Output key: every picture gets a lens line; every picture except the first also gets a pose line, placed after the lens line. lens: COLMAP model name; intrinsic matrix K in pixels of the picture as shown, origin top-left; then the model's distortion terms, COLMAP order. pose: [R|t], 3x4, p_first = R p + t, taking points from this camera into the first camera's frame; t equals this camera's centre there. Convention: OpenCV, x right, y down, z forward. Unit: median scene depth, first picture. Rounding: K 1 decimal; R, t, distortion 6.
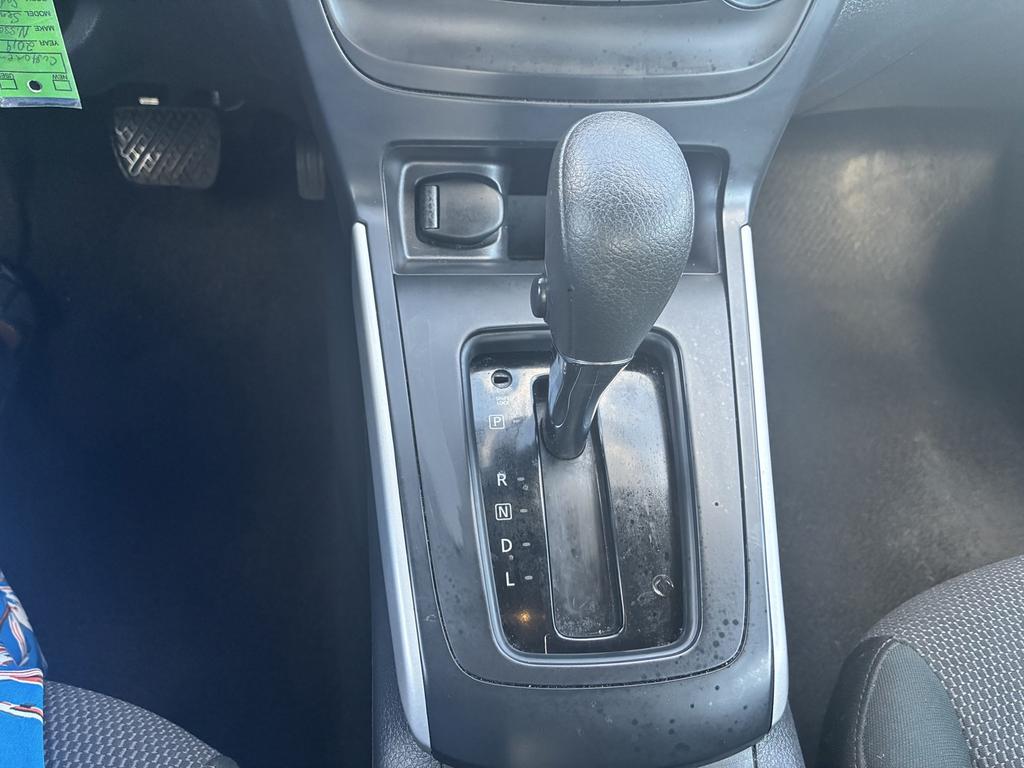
lens RADIAL K [[769.9, 0, 506.7], [0, 769.9, 379.8], [0, 0, 1]] dist [0.067667, -0.128996]
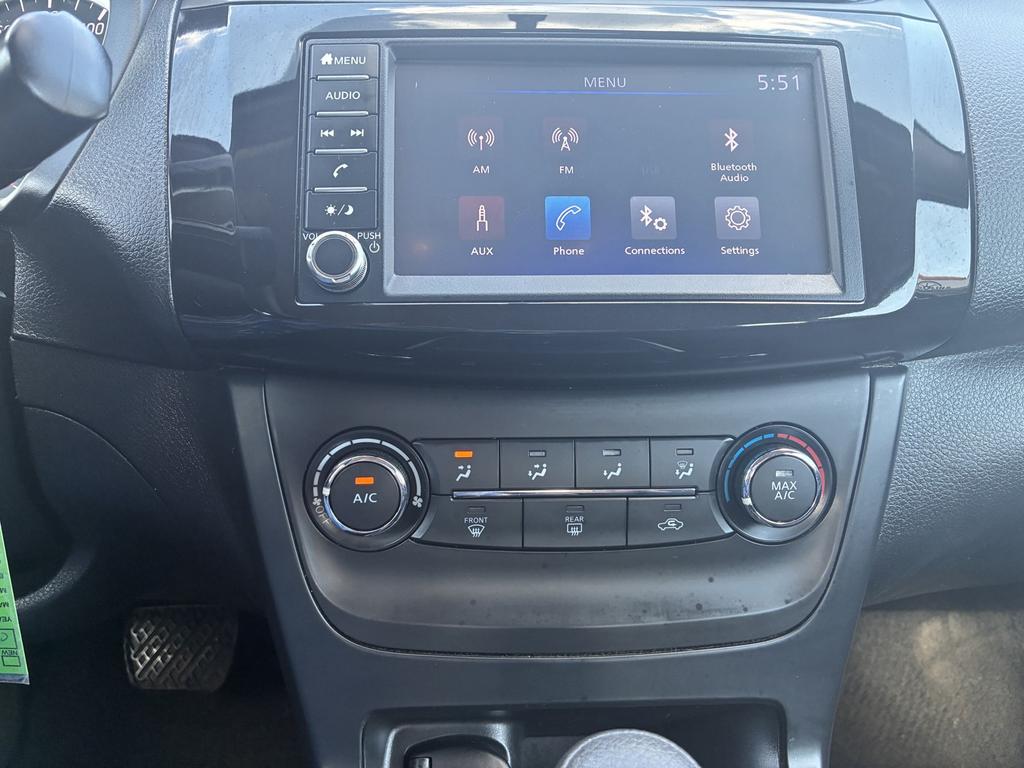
lens RADIAL K [[769.9, 0, 506.7], [0, 769.9, 379.8], [0, 0, 1]] dist [0.067667, -0.128996]
pose [[0.996926, -0.053519, -0.057218, 0.031594], [0.016979, 0.860548, -0.509087, -0.091837], [0.076484, 0.506550, 0.858811, 0.050996]]
